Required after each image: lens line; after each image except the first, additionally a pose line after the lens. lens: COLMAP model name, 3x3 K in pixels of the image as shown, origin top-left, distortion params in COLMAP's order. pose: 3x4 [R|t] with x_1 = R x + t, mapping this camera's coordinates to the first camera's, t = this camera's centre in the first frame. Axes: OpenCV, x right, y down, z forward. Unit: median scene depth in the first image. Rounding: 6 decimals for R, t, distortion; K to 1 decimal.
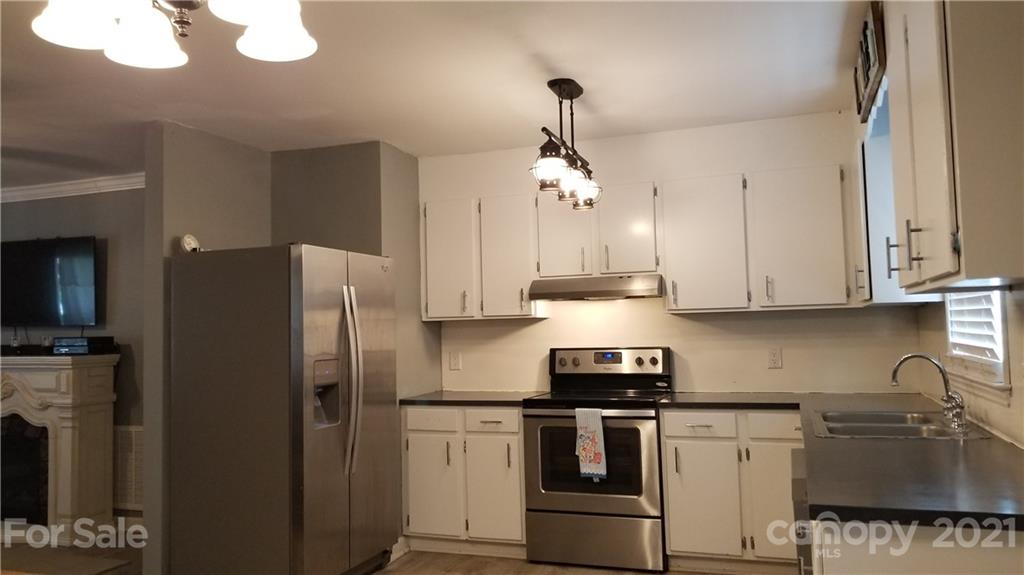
lens RADIAL K [[793.7, 0, 494.7], [0, 793.7, 281.1], [0, 0, 1]] dist [0.091190, -0.167474]
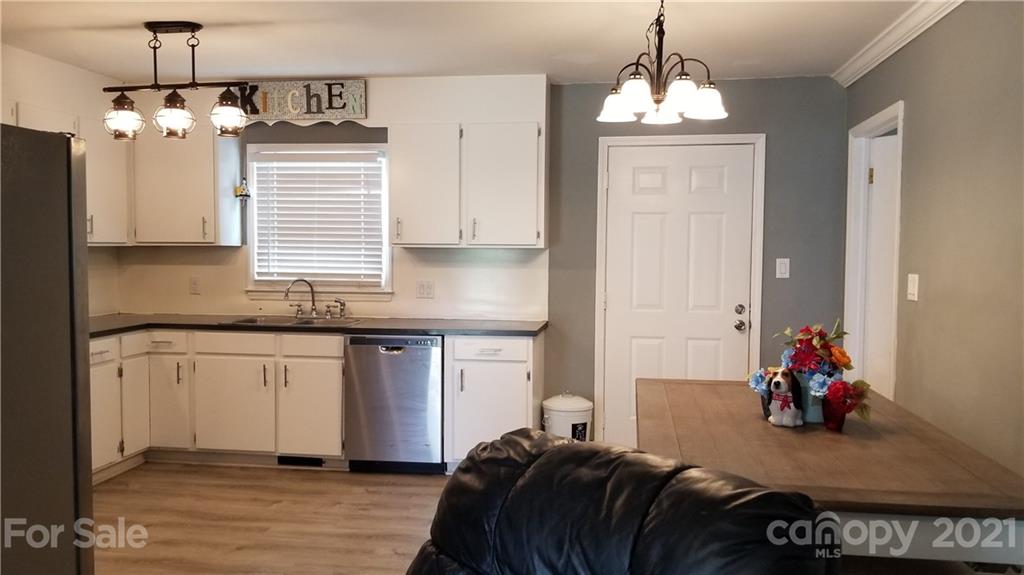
lens RADIAL K [[793.7, 0, 509.9], [0, 793.7, 288.7], [0, 0, 1]] dist [0.091190, -0.167474]
pose [[-0.209396, -0.025979, 0.977486, -0.889949], [-0.061070, 0.998043, 0.013443, 0.045799], [-0.975922, -0.056880, -0.210572, 0.679537]]
